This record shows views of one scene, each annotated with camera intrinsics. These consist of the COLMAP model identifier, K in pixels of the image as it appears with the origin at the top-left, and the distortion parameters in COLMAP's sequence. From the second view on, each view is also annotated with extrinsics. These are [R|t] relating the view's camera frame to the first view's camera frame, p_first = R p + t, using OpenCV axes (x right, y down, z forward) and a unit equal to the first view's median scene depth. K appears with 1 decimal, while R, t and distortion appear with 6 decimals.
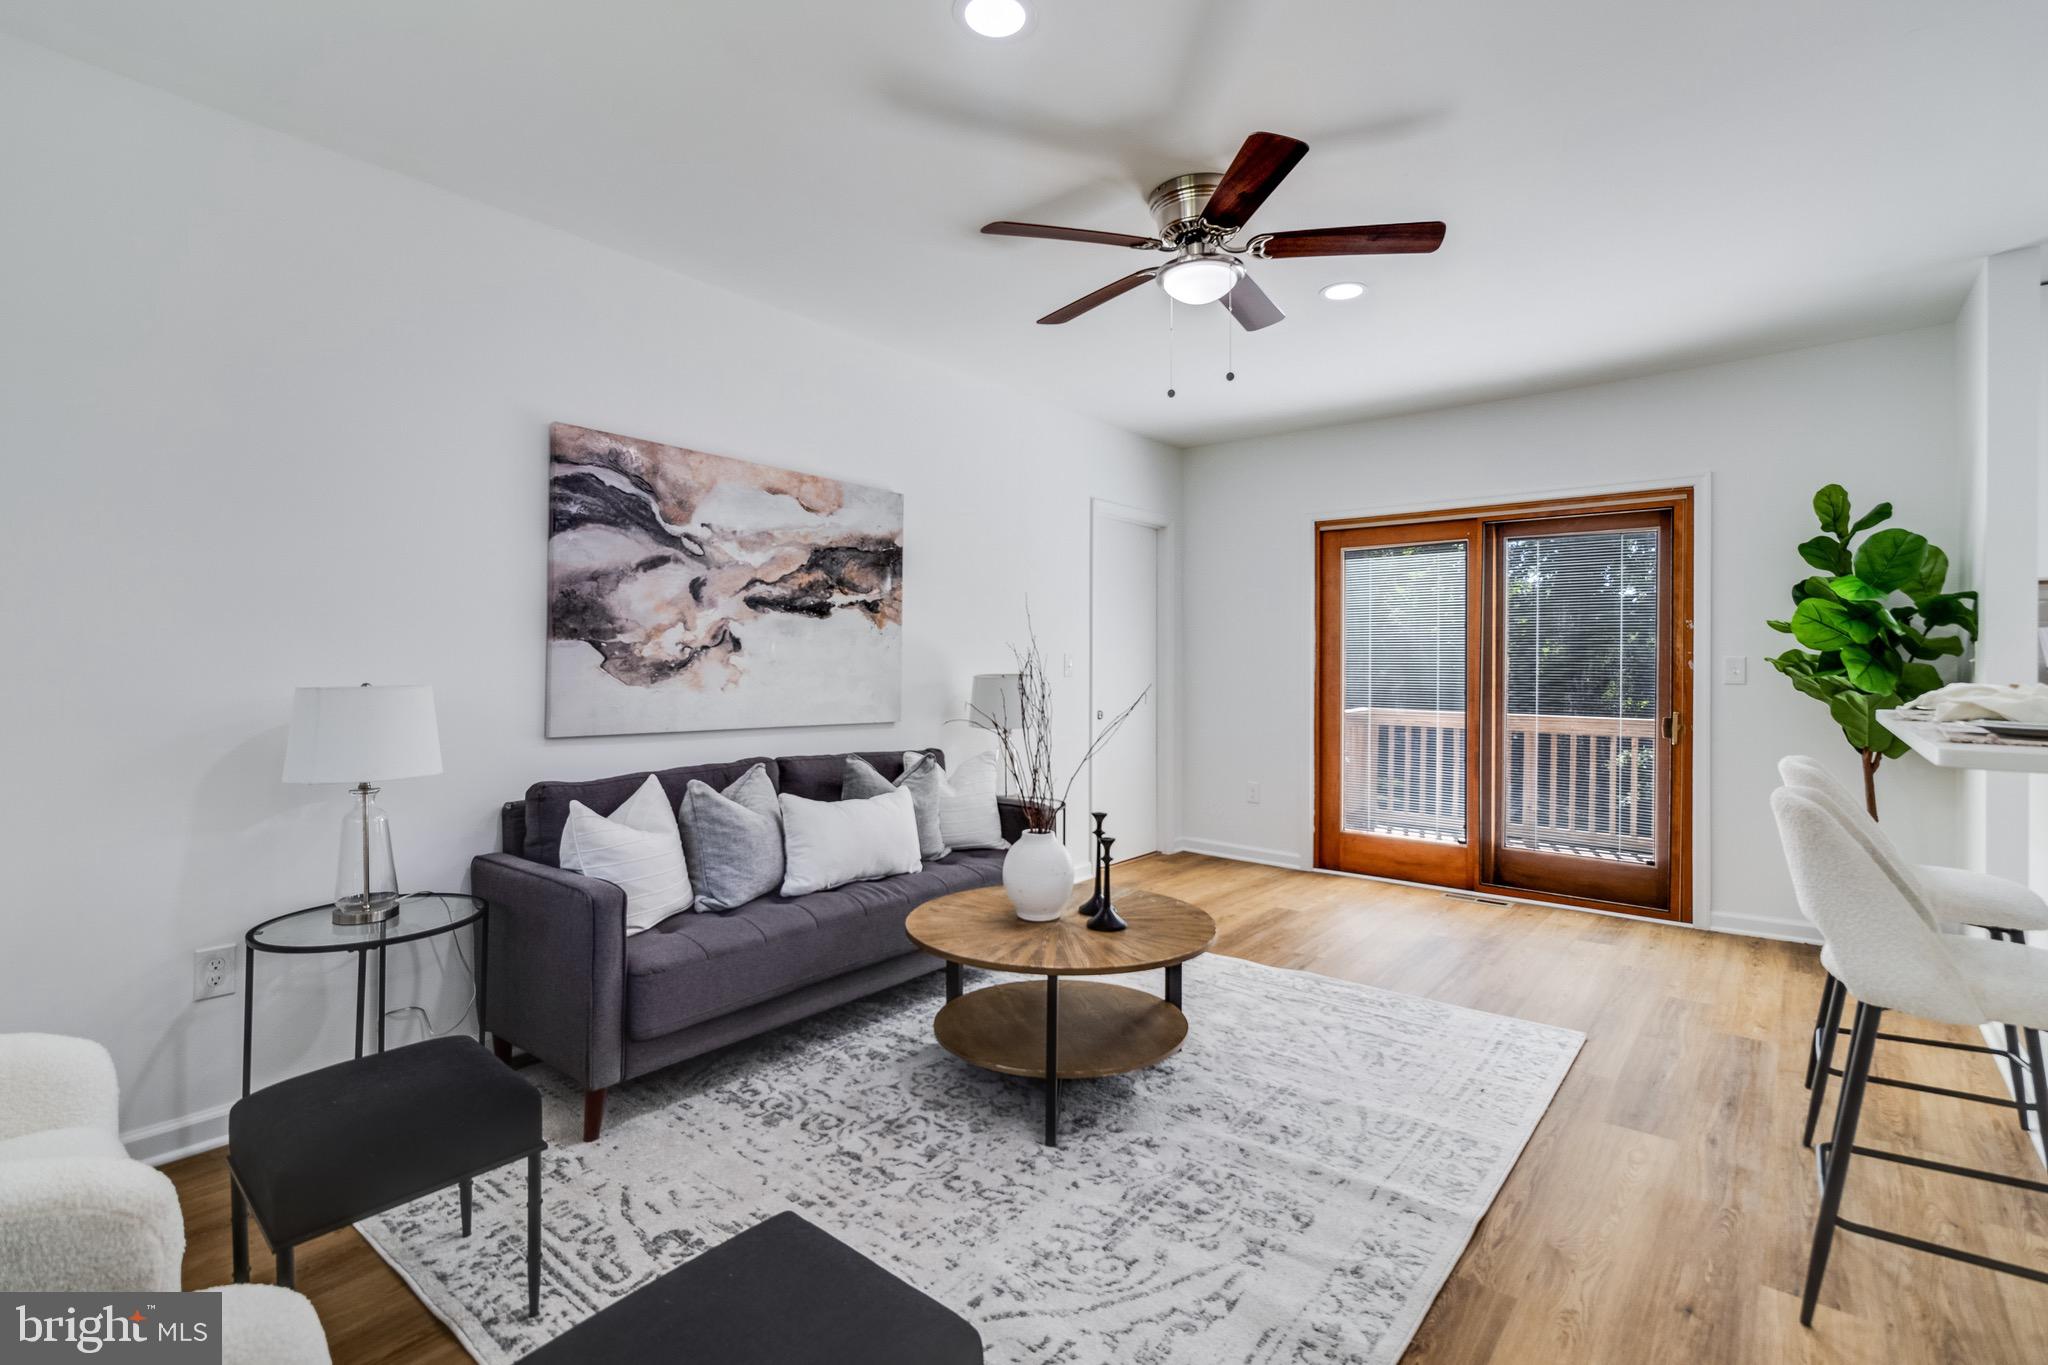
lens RADIAL K [[952.1, 0, 1042.9], [0, 952.1, 655.0], [0, 0, 1]] dist [0.003375, -0.000108]
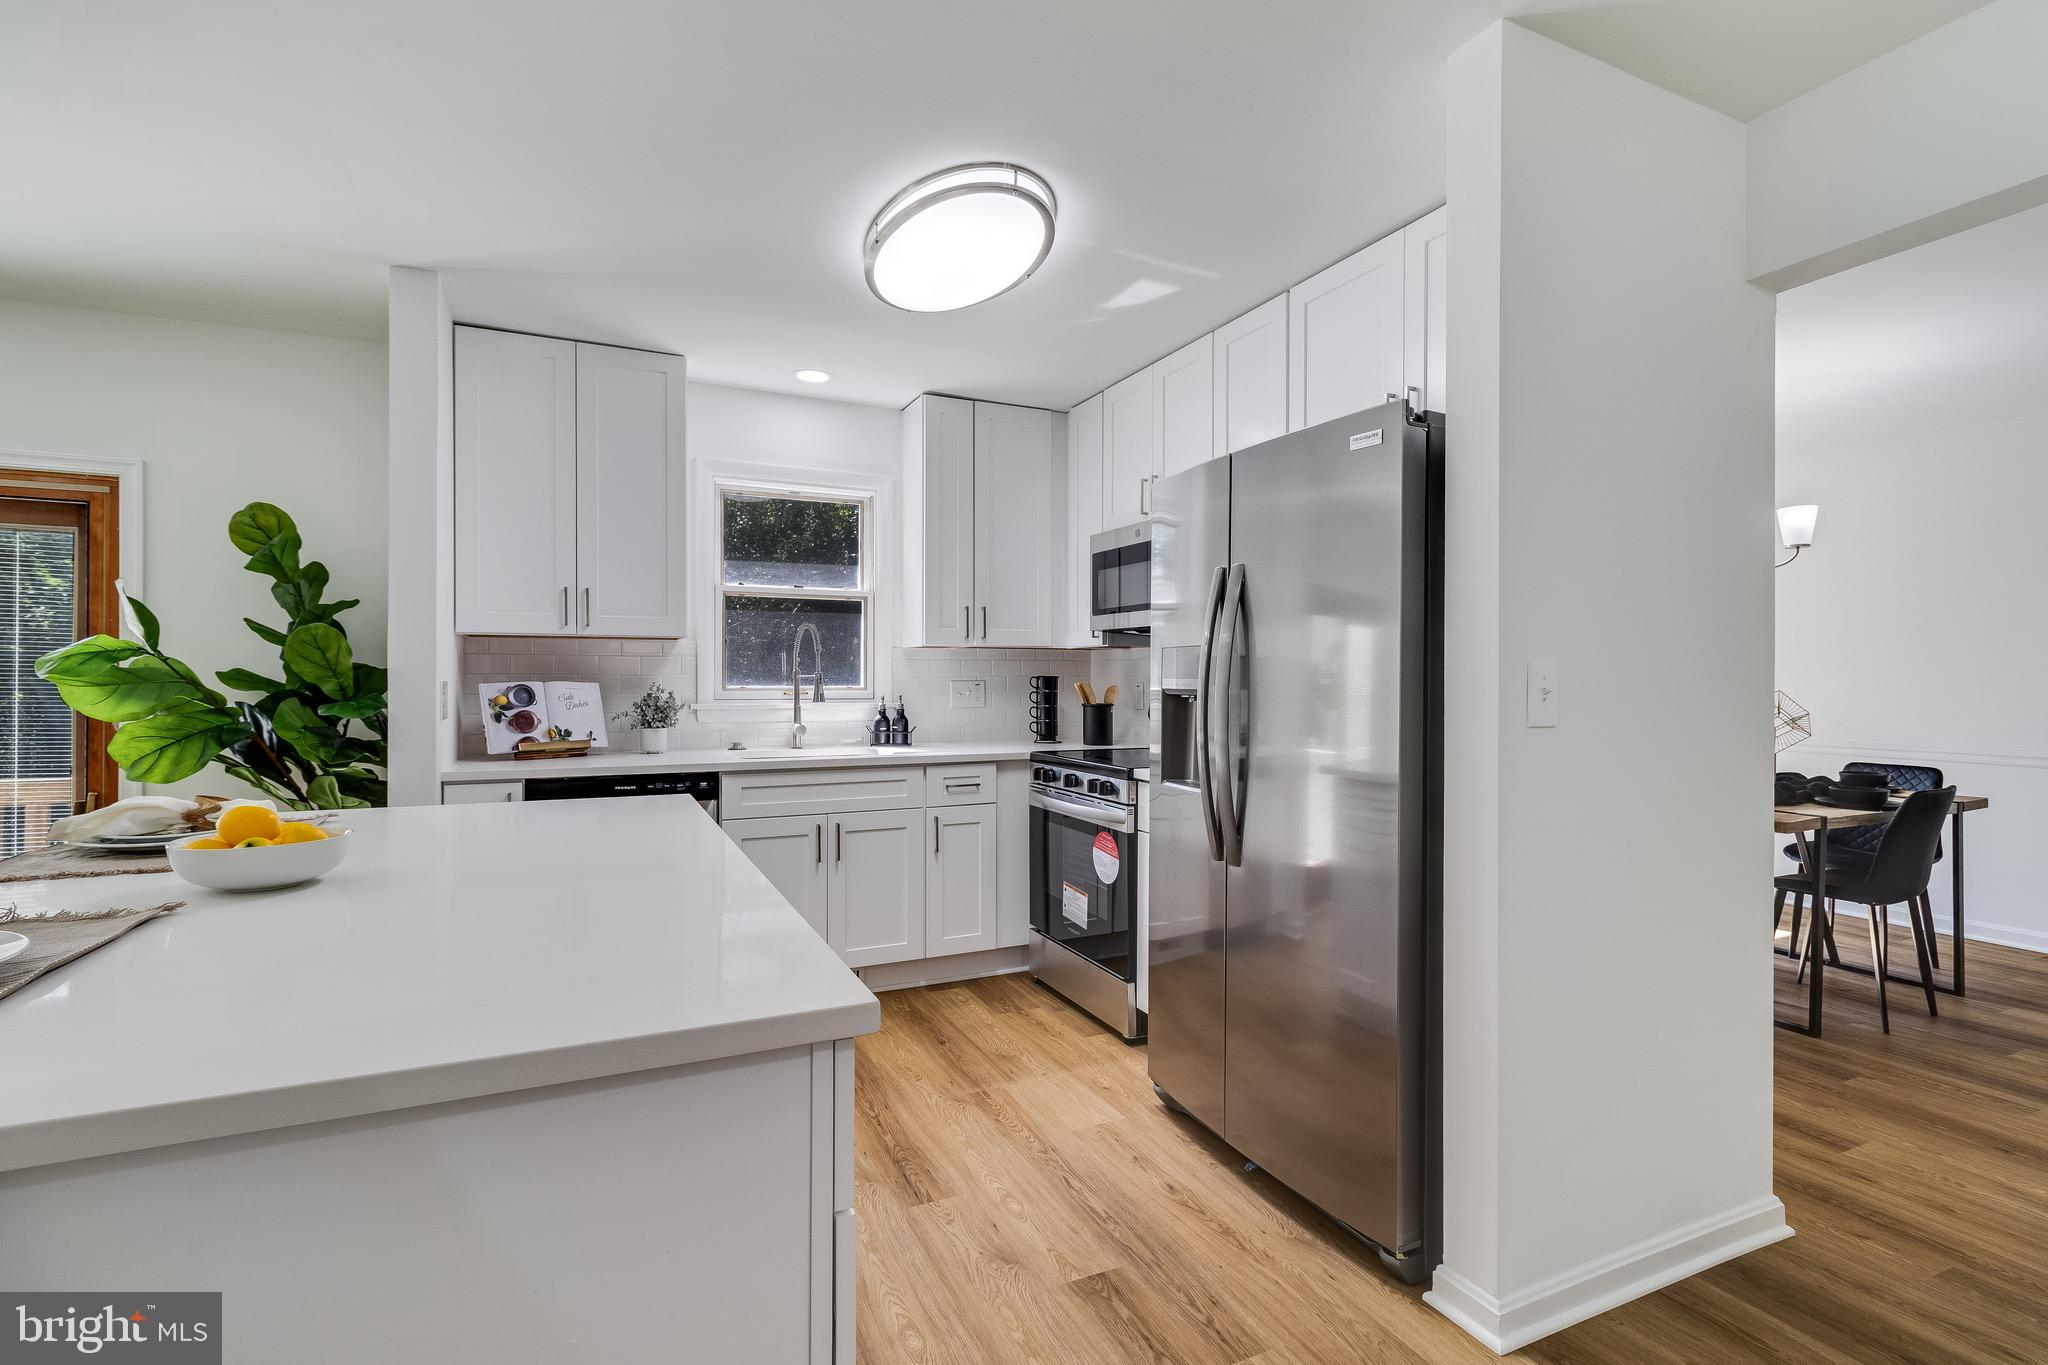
lens RADIAL K [[952.1, 0, 1036.6], [0, 952.1, 673.7], [0, 0, 1]] dist [0.003375, -0.000108]
pose [[0.435683, 0.000811, 0.900100, 0.446658], [-0.009157, 0.999952, 0.003531, -0.049663], [-0.900053, -0.009781, 0.435670, 0.082746]]
